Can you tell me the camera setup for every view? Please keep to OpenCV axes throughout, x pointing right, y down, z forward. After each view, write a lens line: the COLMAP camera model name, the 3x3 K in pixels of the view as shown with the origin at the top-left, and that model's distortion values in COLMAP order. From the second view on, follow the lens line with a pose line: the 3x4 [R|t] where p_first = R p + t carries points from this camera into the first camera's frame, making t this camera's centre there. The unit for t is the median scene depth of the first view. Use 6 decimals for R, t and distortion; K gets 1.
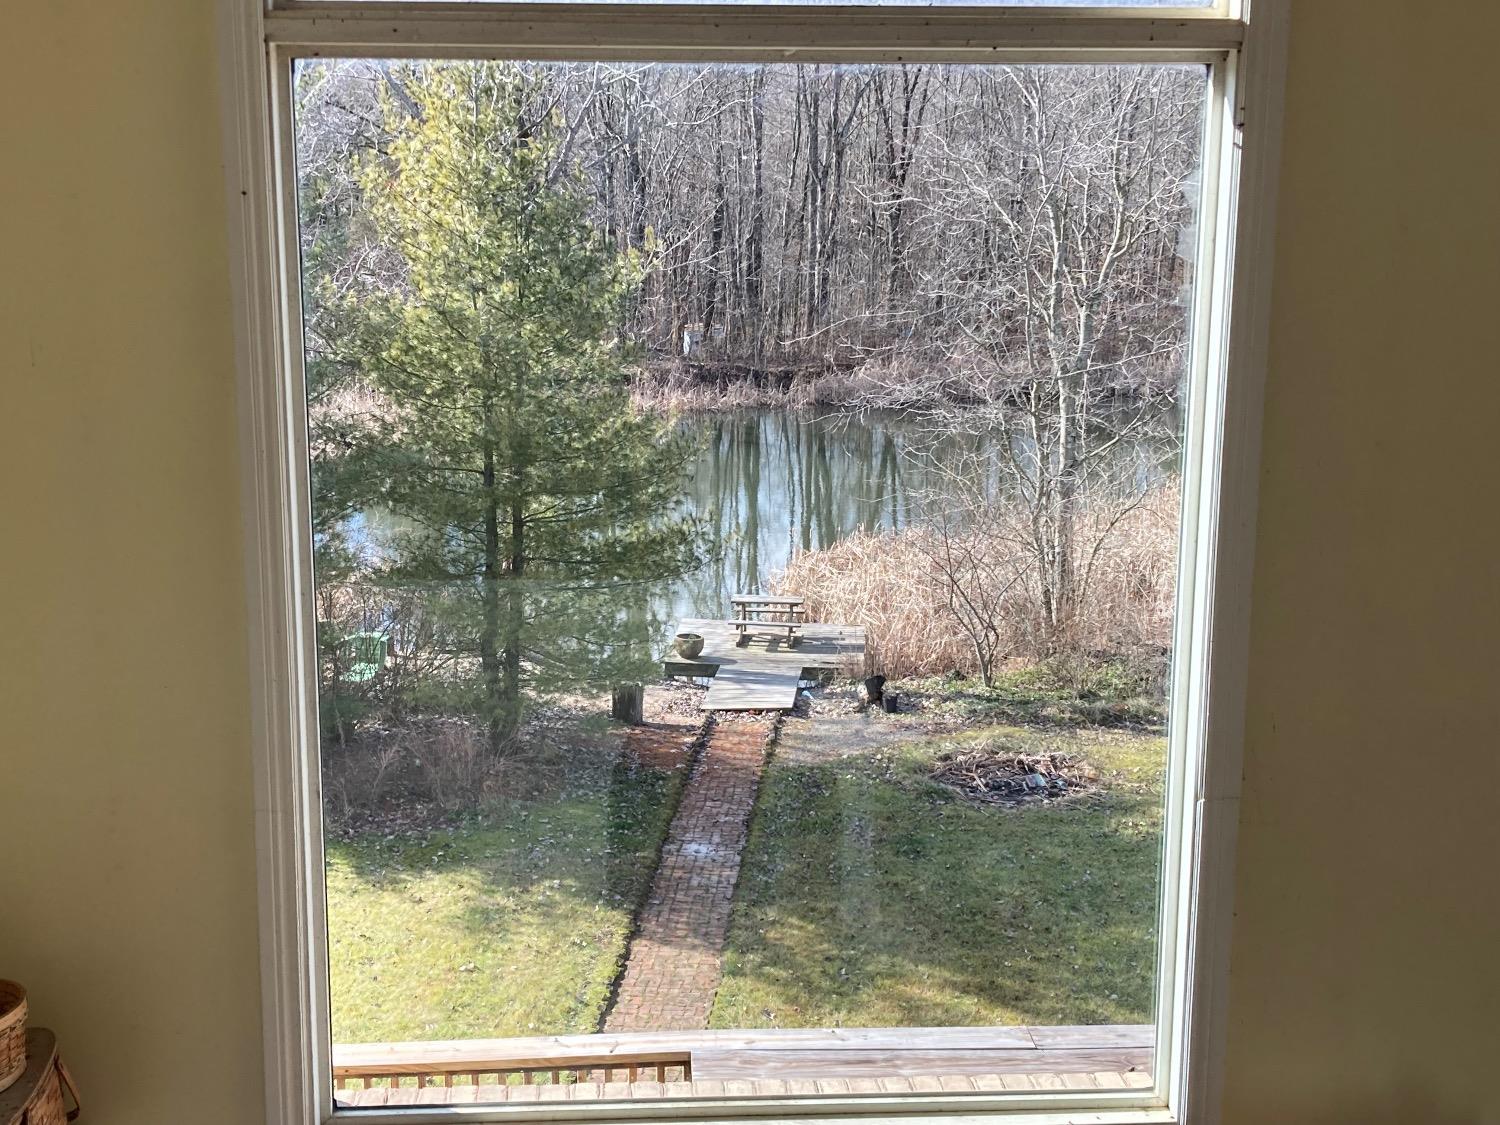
lens RADIAL K [[1930.0, 0, 750.0], [0, 1930.0, 562.5], [0, 0, 1]] dist [0.249269, 0.005079]
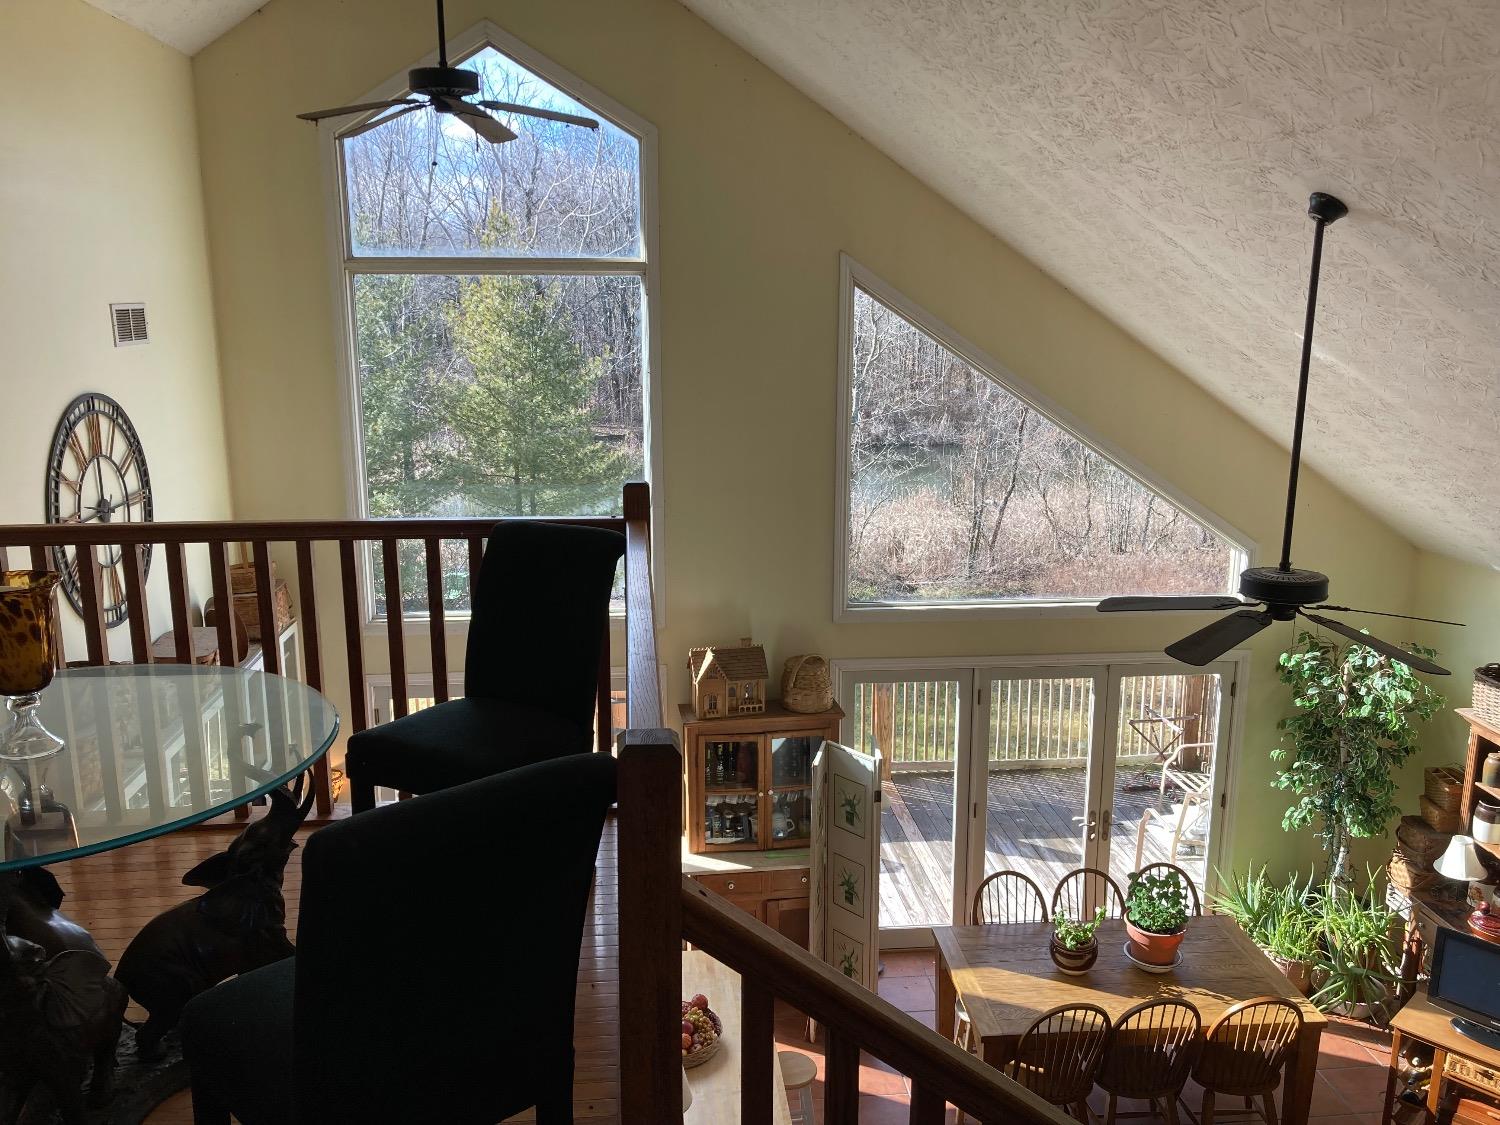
lens RADIAL K [[1219.8, 0, 747.5], [0, 1219.8, 580.5], [0, 0, 1]] dist [0.047891, -0.028681]
pose [[0.999613, -0.010526, 0.025743, 0.052372], [0.010087, 0.999802, 0.017156, 0.033632], [-0.025919, -0.016890, 0.999521, -0.157356]]
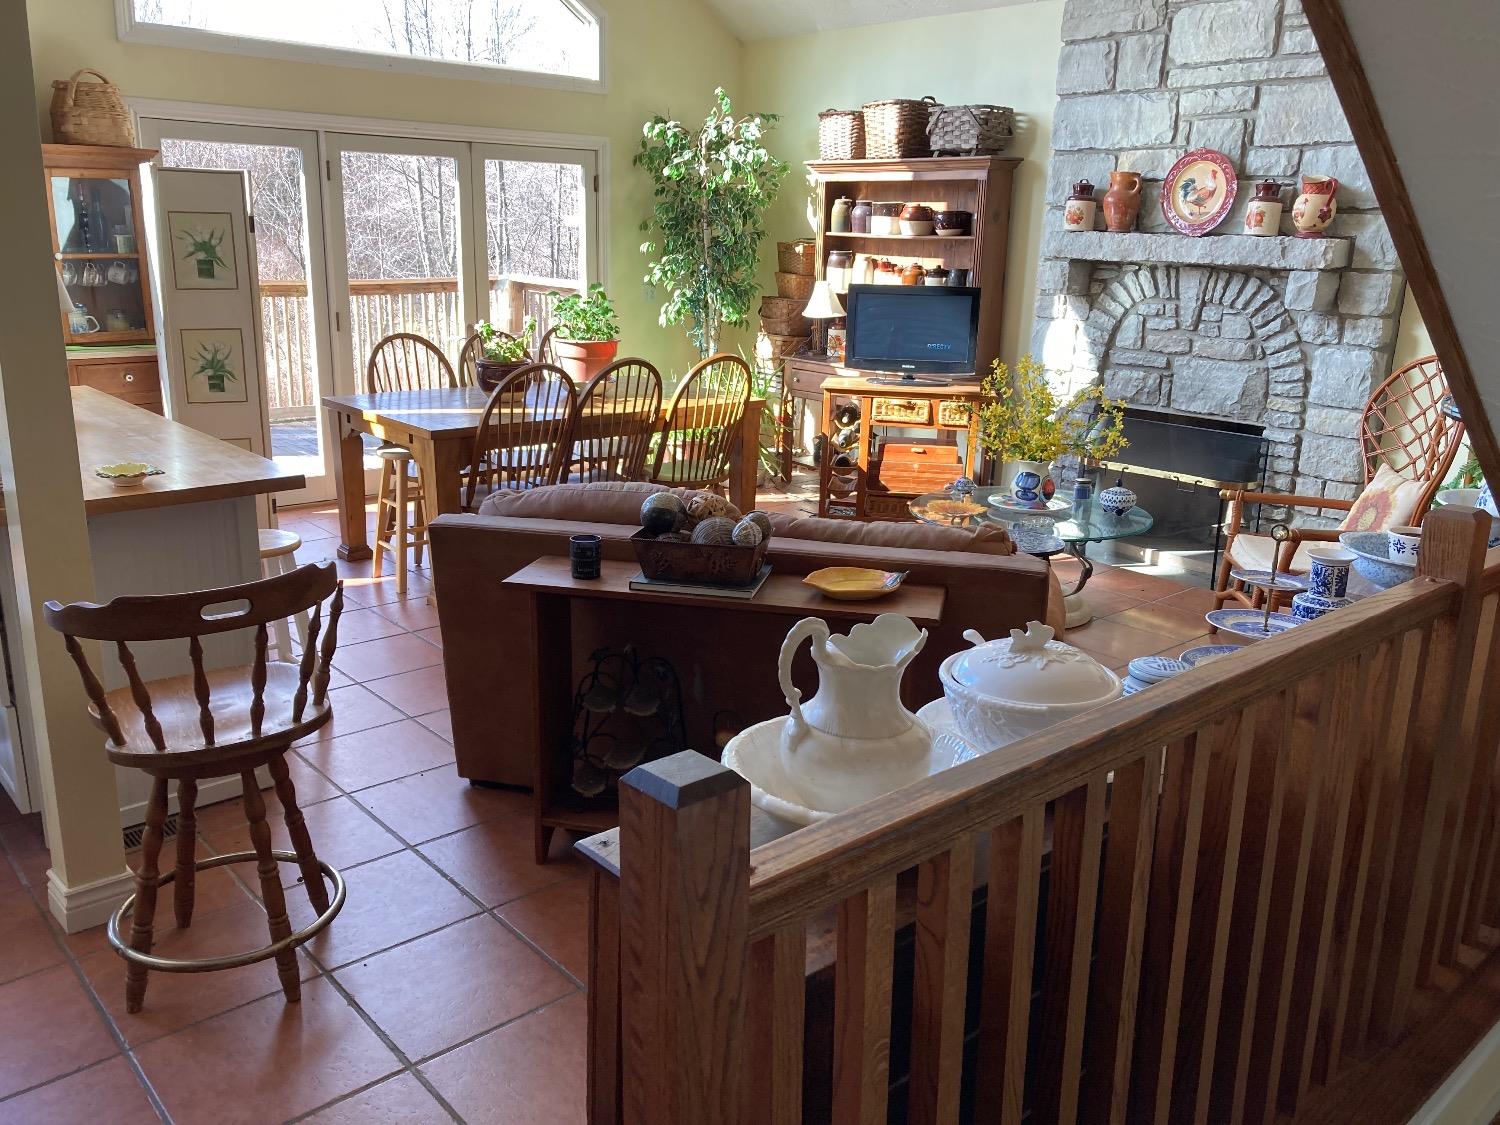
lens RADIAL K [[1242.4, 0, 744.1], [0, 1242.4, 550.0], [0, 0, 1]] dist [0.008711, -0.019324]
pose [[0.793217, -0.139152, 0.592827, 0.023316], [0.105347, 0.990219, 0.091475, 0.138996], [-0.599758, -0.010107, 0.800118, -0.099825]]
